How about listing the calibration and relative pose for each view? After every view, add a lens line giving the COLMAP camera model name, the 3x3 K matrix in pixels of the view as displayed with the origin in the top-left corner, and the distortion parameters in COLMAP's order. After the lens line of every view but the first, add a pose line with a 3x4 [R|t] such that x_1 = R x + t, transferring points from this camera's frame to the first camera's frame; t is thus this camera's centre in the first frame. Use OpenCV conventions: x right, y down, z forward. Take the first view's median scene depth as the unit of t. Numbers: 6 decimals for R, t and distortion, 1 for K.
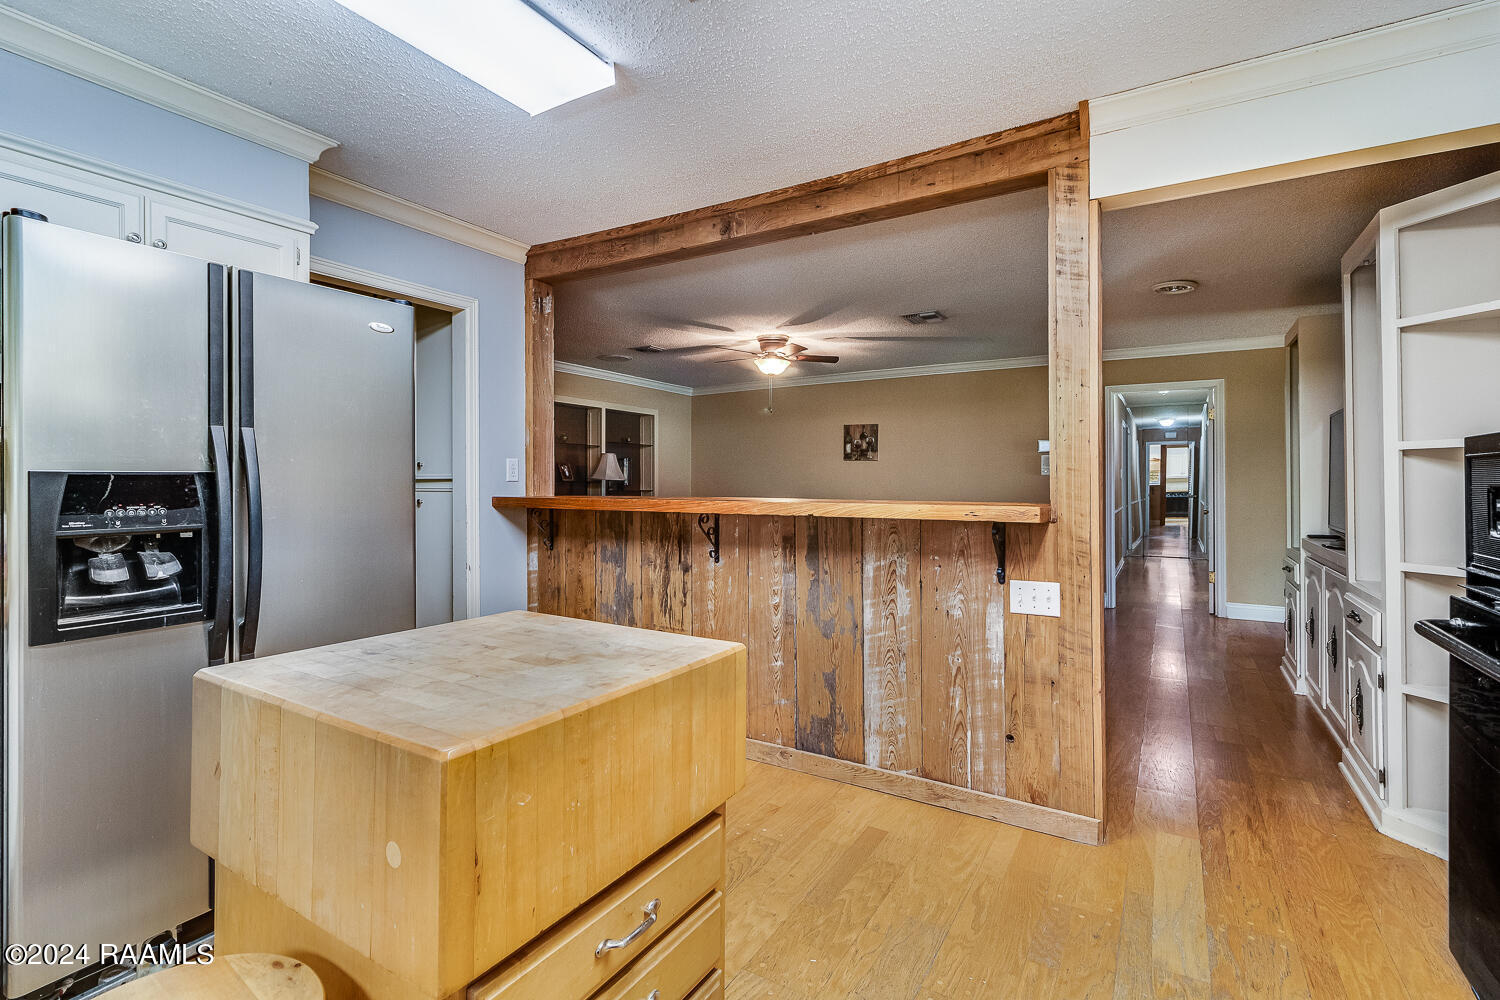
lens RADIAL K [[699.9, 0, 747.0], [0, 699.9, 460.5], [0, 0, 1]] dist [-0.000466, -0.000034]
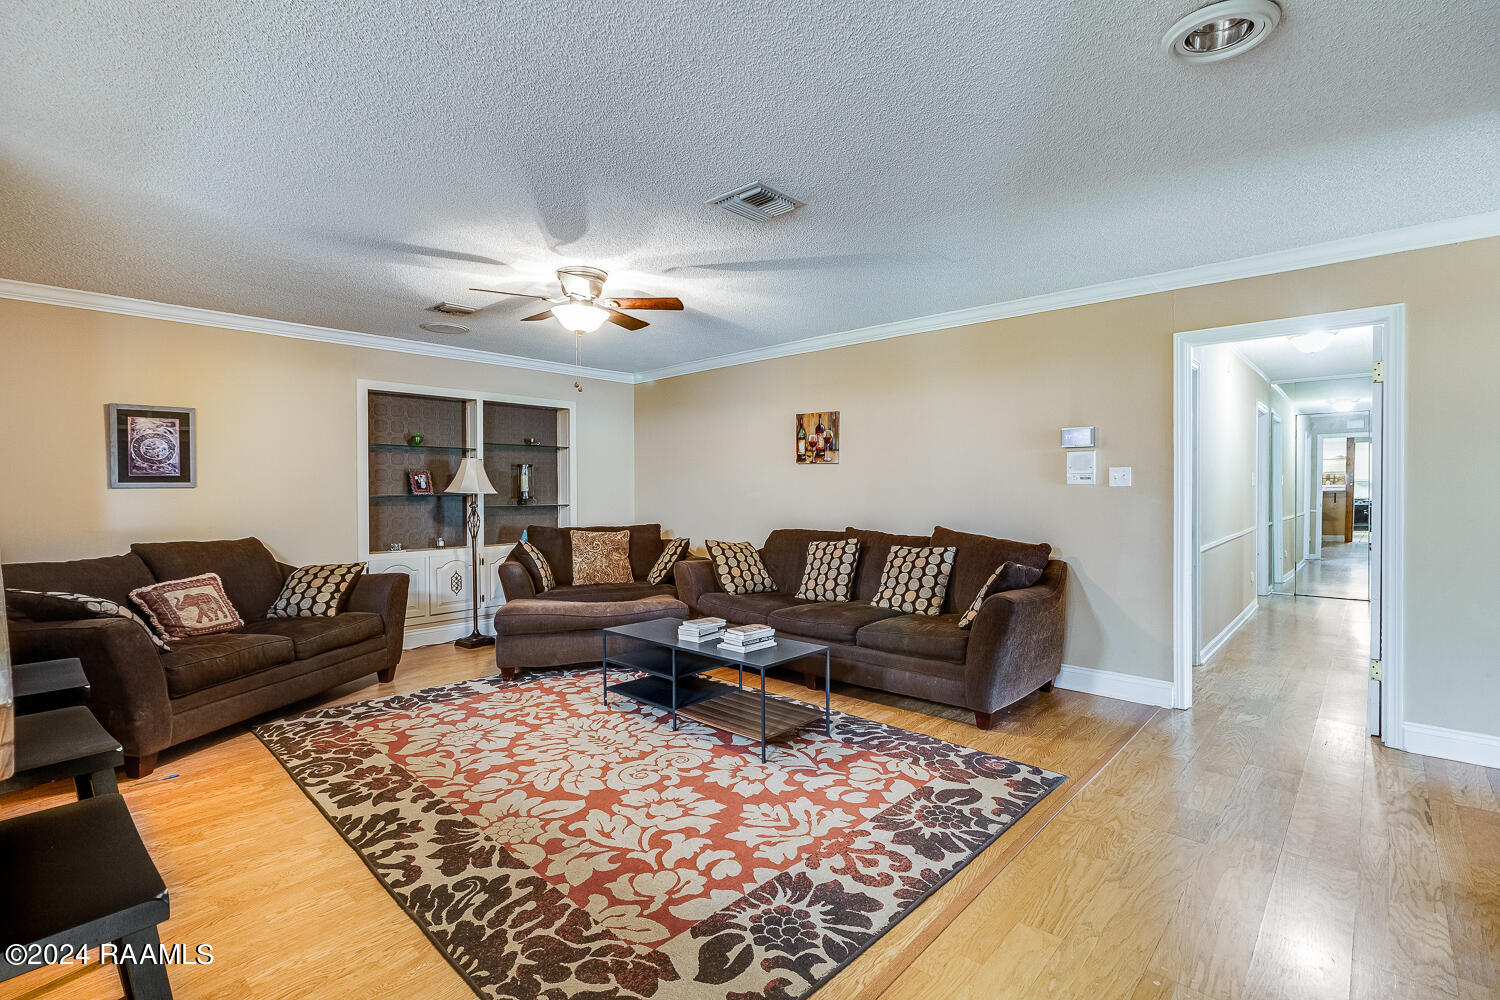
lens RADIAL K [[693.3, 0, 751.3], [0, 693.3, 476.3], [0, 0, 1]] dist [-0.001694, -0.000092]
pose [[0.980862, -0.007681, -0.194552, 0.233135], [0.010843, 0.999826, 0.015194, 0.001275], [0.194401, -0.017012, 0.980775, 0.300703]]
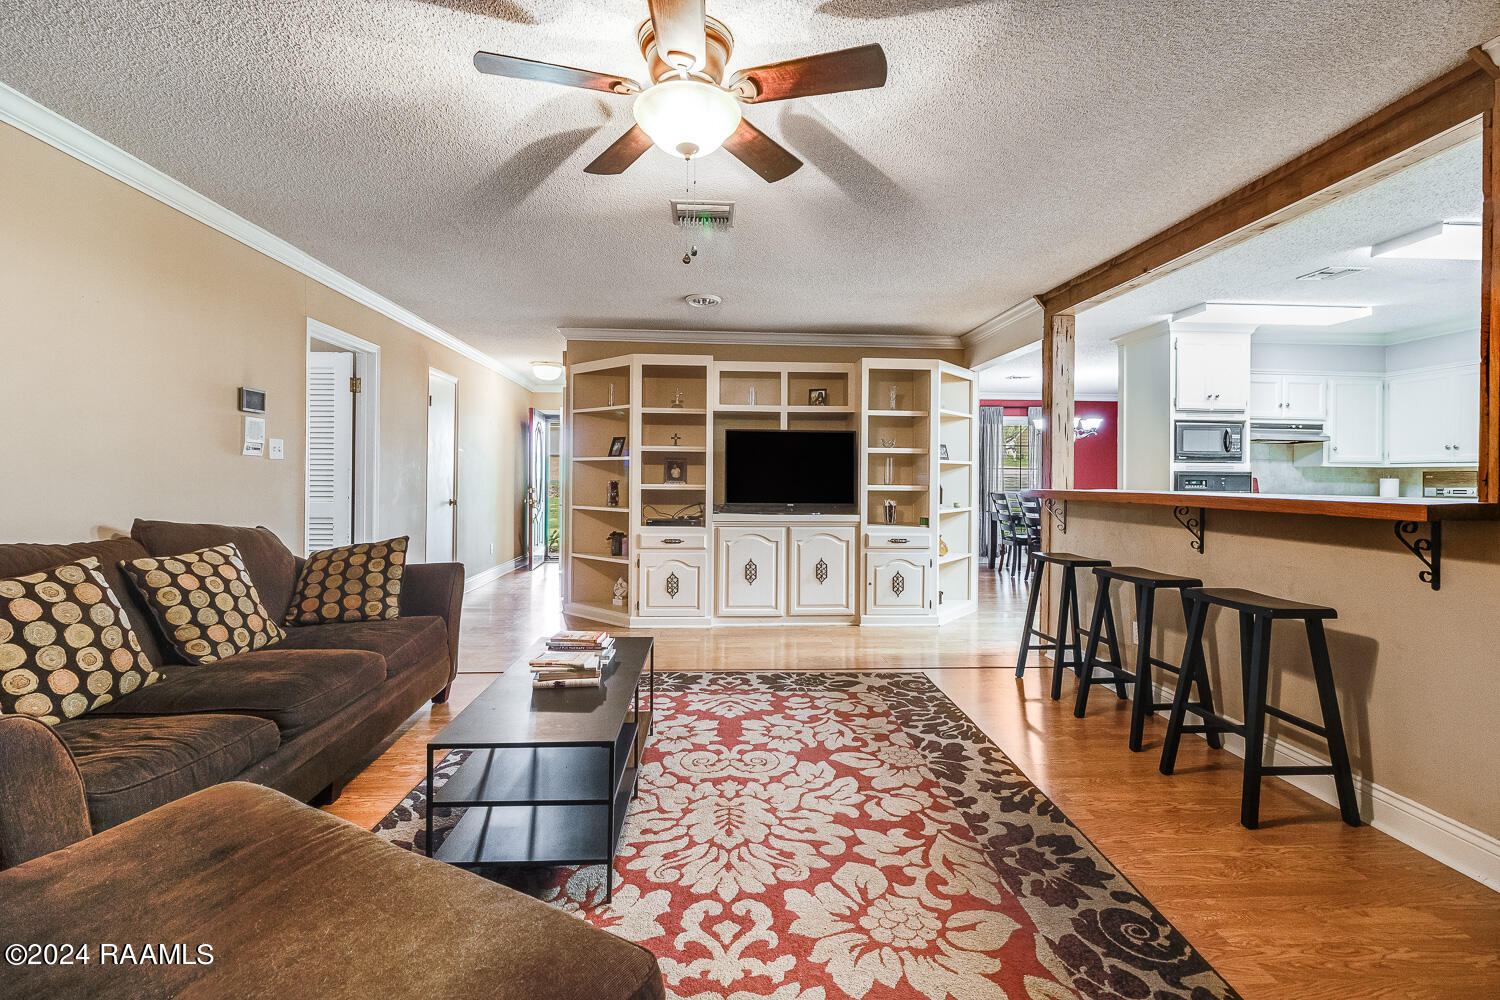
lens RADIAL K [[693.3, 0, 751.3], [0, 693.3, 476.3], [0, 0, 1]] dist [-0.001694, -0.000092]
pose [[-0.572058, -0.003570, 0.820206, -0.186536], [-0.035275, 0.999172, -0.020254, 0.029441], [-0.819455, -0.040519, -0.571710, 0.862834]]
